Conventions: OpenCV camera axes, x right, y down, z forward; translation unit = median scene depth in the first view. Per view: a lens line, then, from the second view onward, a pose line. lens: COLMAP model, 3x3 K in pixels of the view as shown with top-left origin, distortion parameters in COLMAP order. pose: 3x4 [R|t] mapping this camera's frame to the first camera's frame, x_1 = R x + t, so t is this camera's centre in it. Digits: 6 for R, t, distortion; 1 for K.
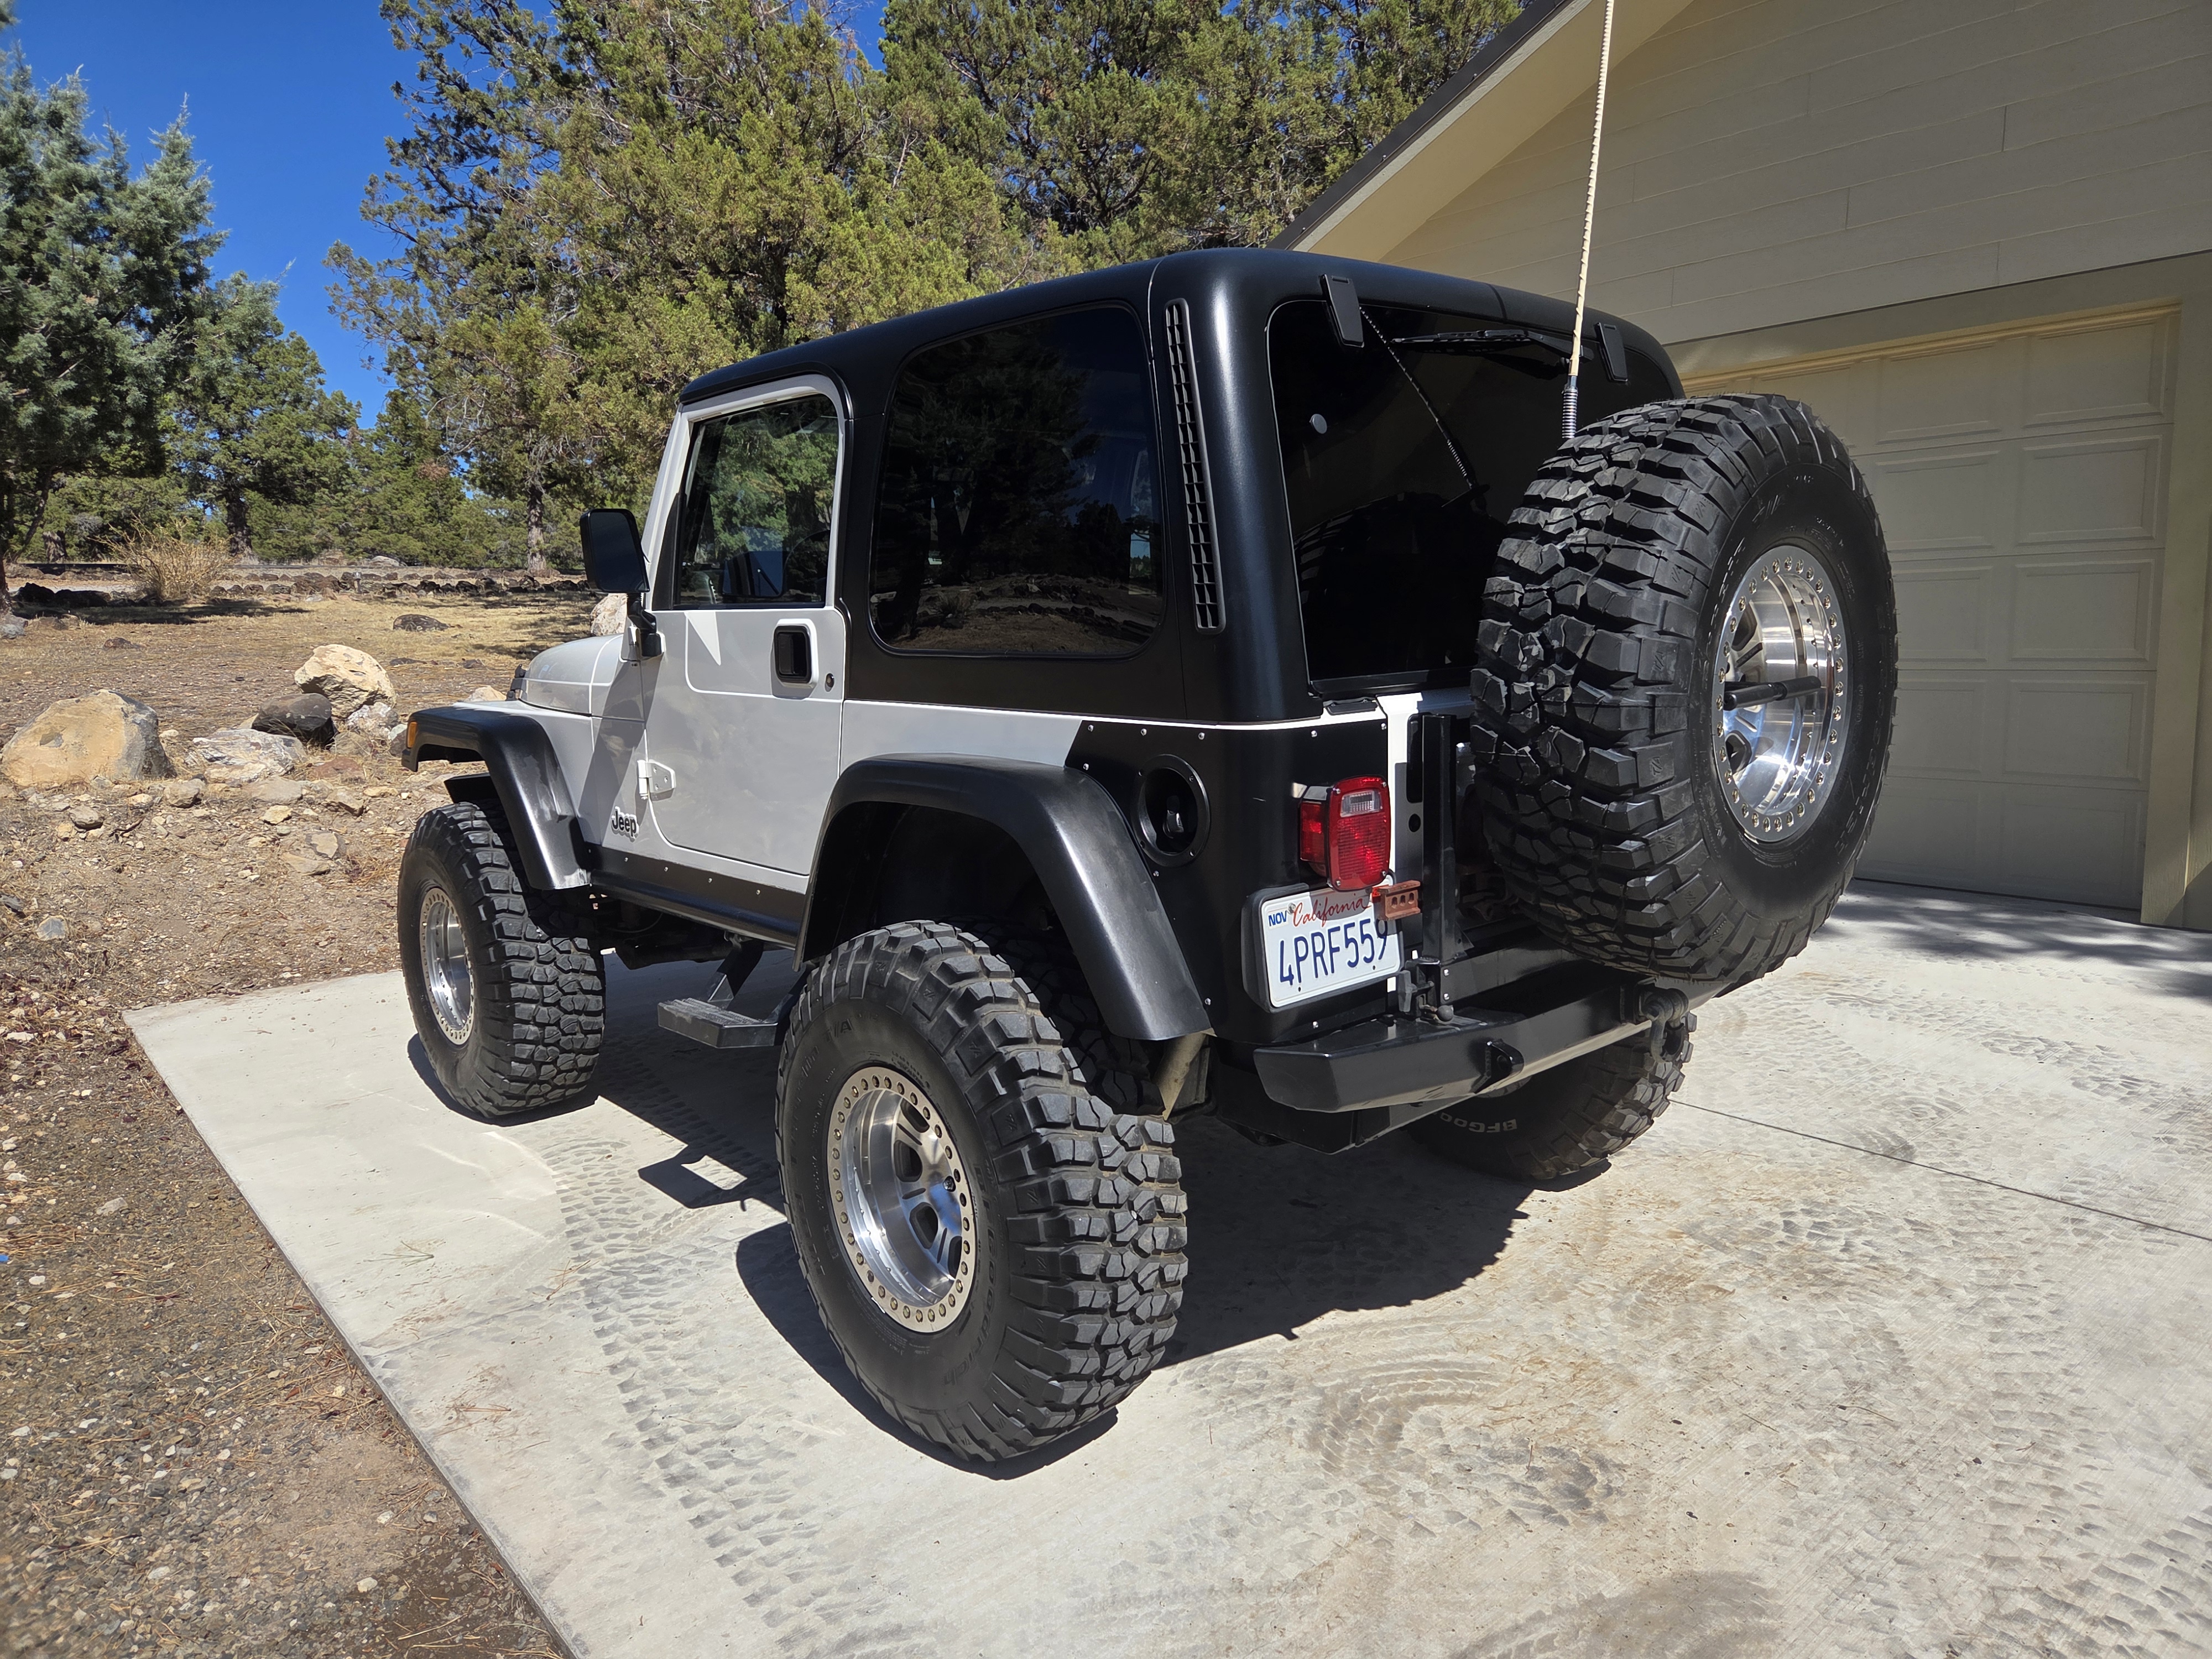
lens RADIAL K [[1459.4, 0, 1106.0], [0, 1459.4, 829.5], [0, 0, 1]] dist [0.005001, 0.002270]
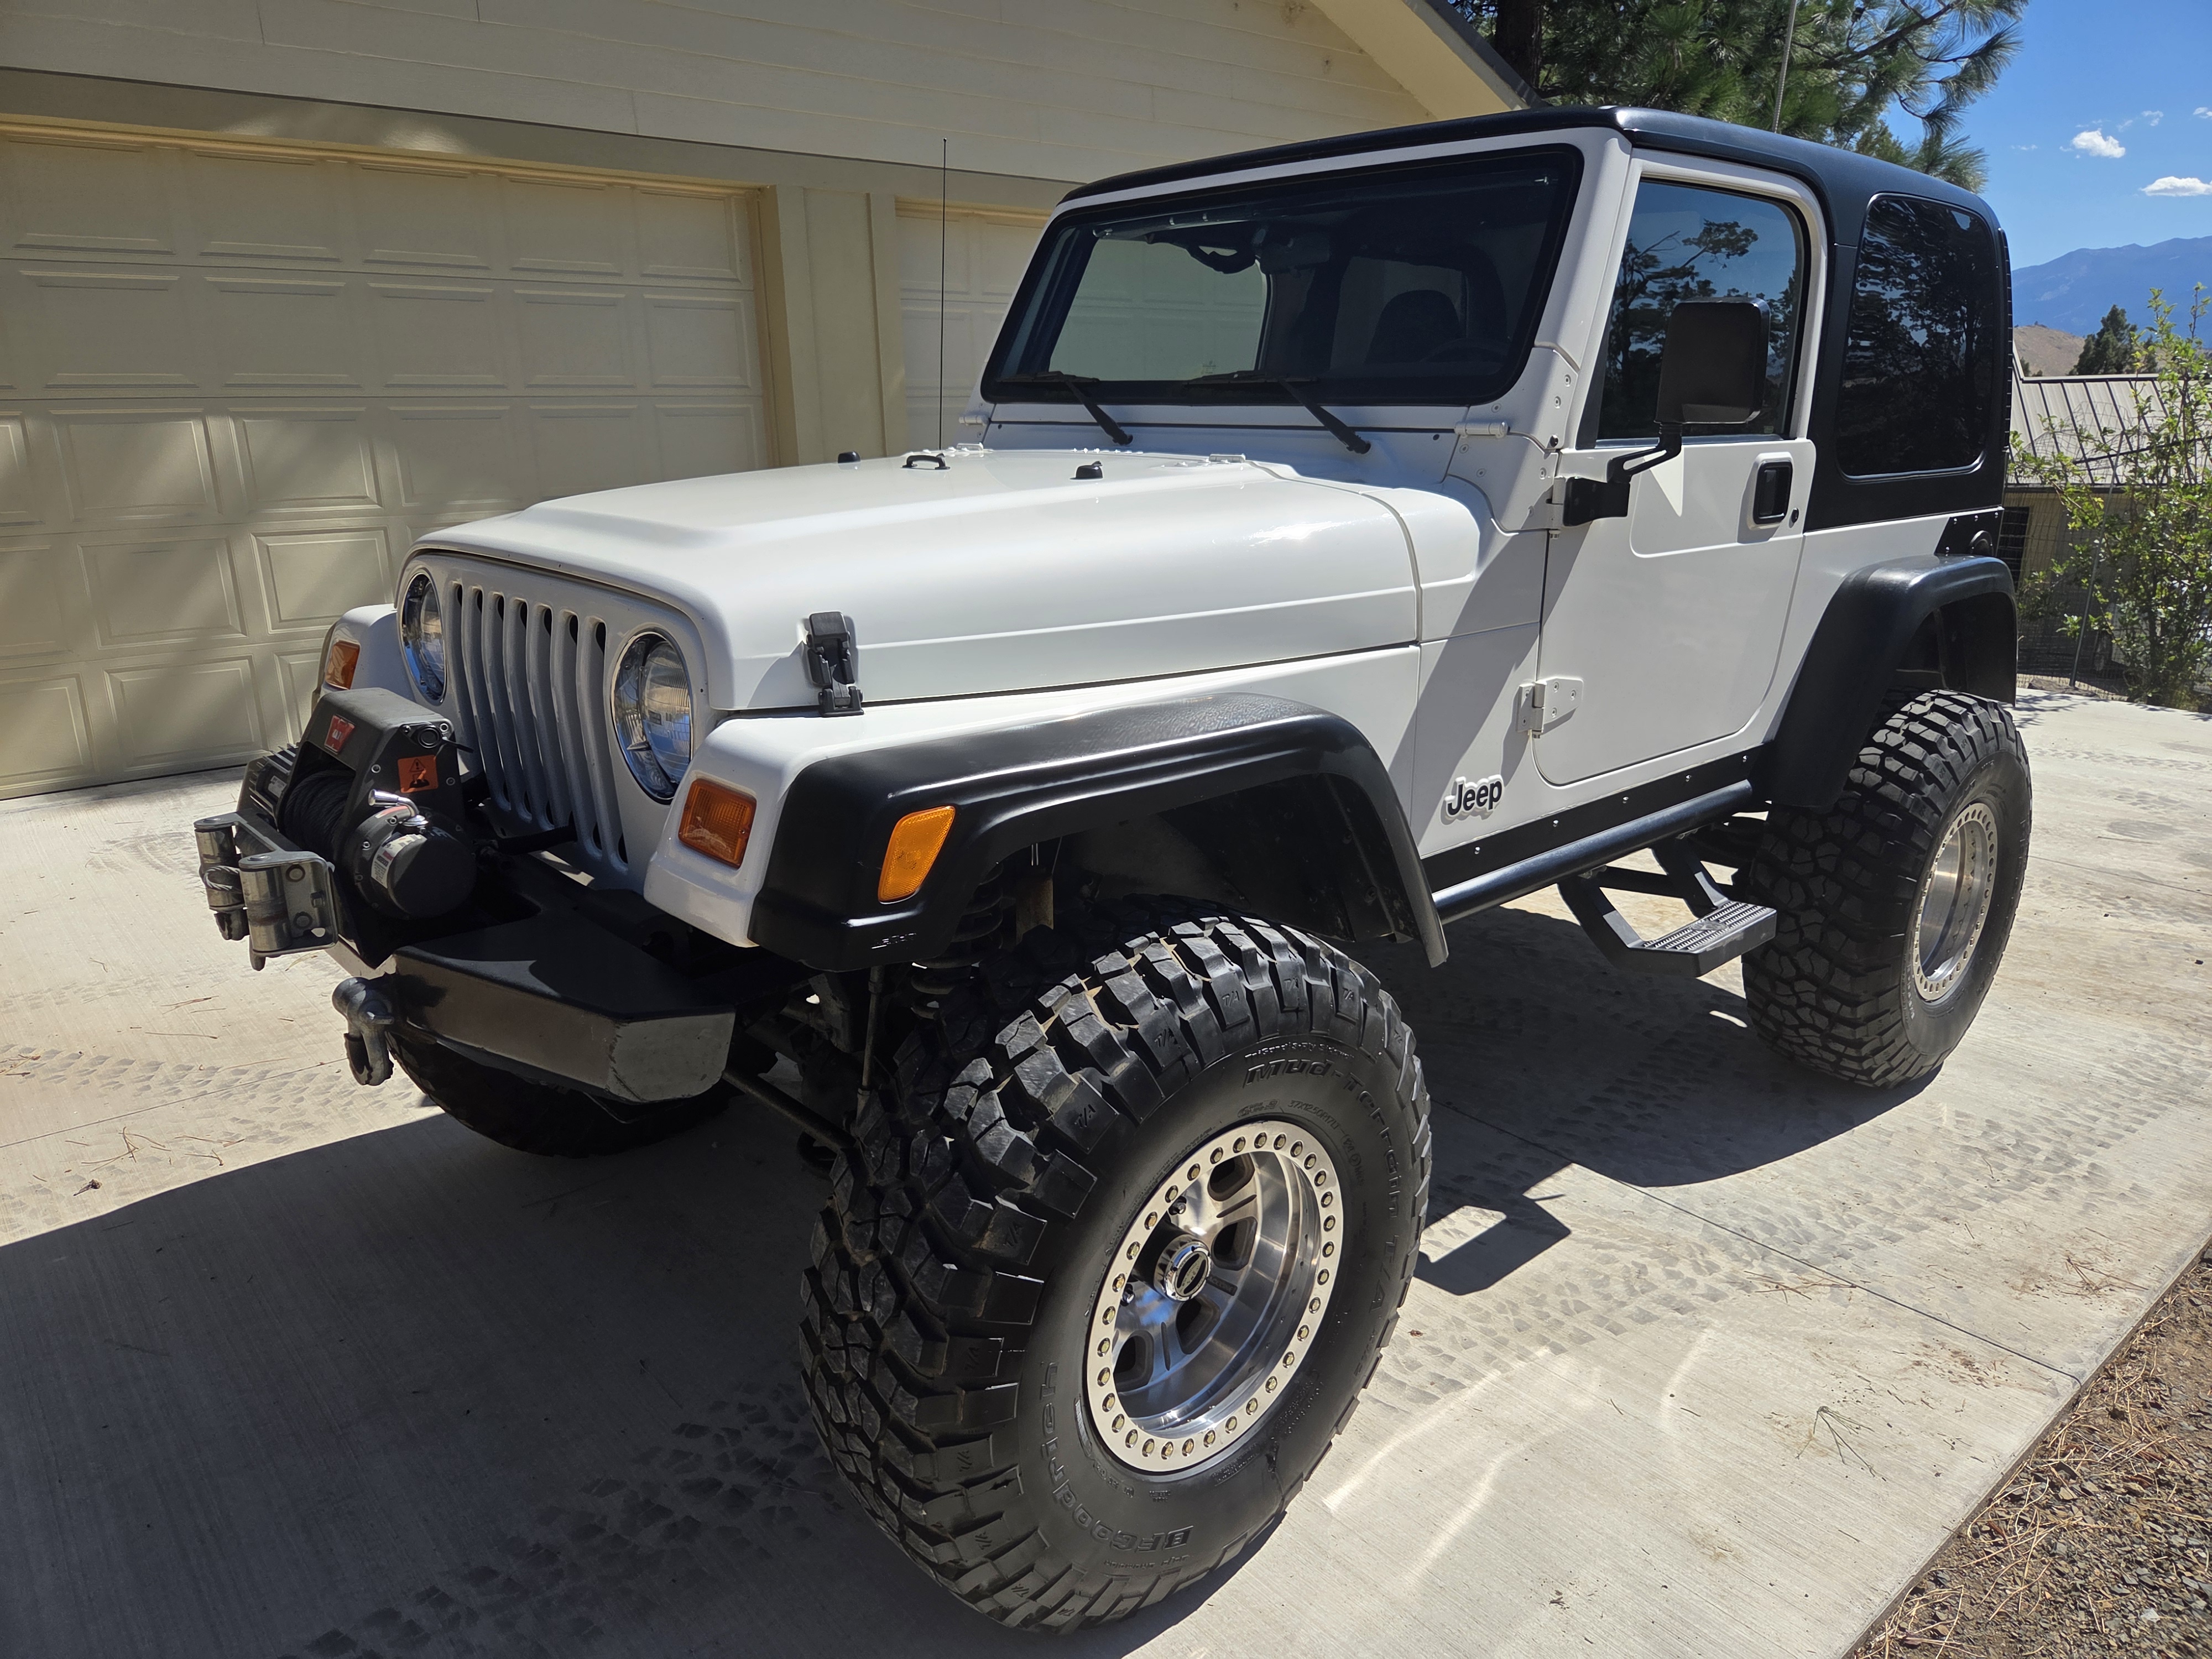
lens RADIAL K [[1526.2, 0, 1106.0], [0, 1526.2, 829.5], [0, 0, 1]] dist [0.000126, -0.003540]
pose [[-0.004884, -0.241349, 0.970426, -1.177596], [0.147475, 0.959652, 0.239412, -0.201931], [-0.989054, 0.144283, 0.030906, 1.379840]]
